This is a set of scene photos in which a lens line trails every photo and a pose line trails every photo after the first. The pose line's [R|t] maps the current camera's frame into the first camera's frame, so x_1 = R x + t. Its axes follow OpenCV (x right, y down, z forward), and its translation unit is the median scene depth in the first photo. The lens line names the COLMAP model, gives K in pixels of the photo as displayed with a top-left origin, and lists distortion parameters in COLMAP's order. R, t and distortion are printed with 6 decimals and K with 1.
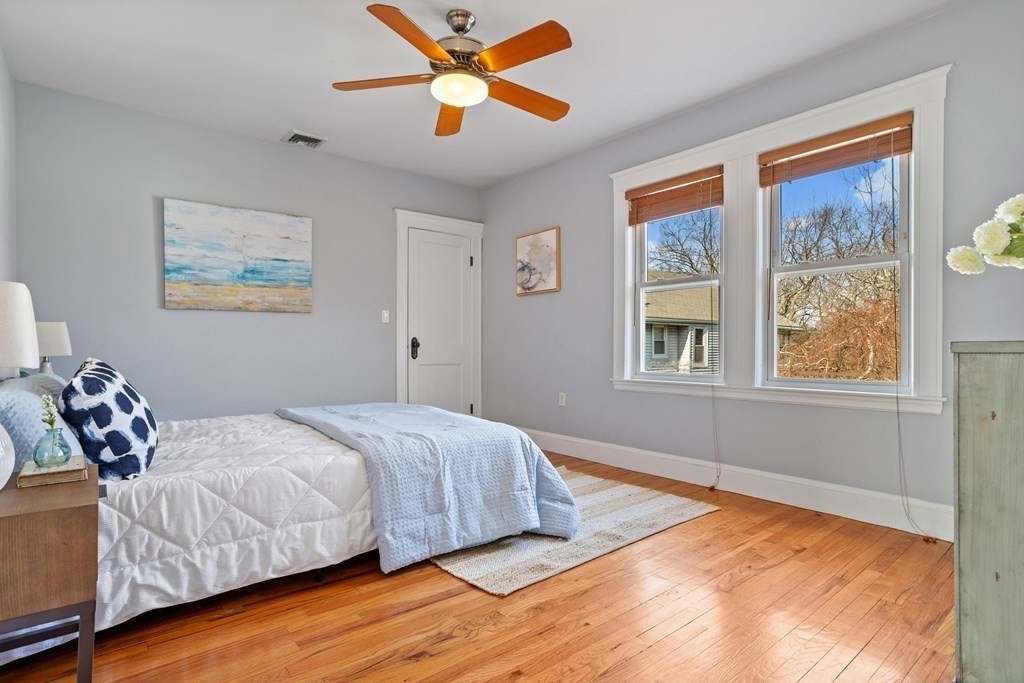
lens RADIAL K [[499.0, 0, 520.8], [0, 499.0, 341.9], [0, 0, 1]] dist [-0.035828, 0.014537]
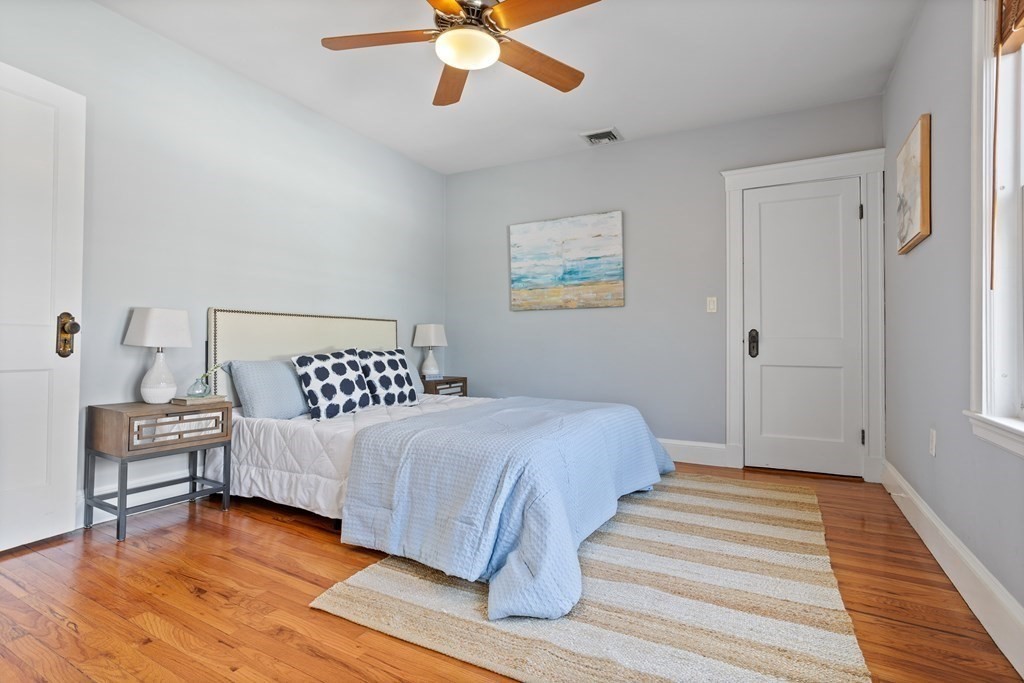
lens RADIAL K [[499.0, 0, 520.8], [0, 499.0, 341.9], [0, 0, 1]] dist [-0.035828, 0.014537]
pose [[0.386889, 0.002786, -0.922122, 0.470948], [0.002533, 0.999988, 0.004084, 0.008258], [0.922123, -0.003916, 0.386877, 0.493043]]
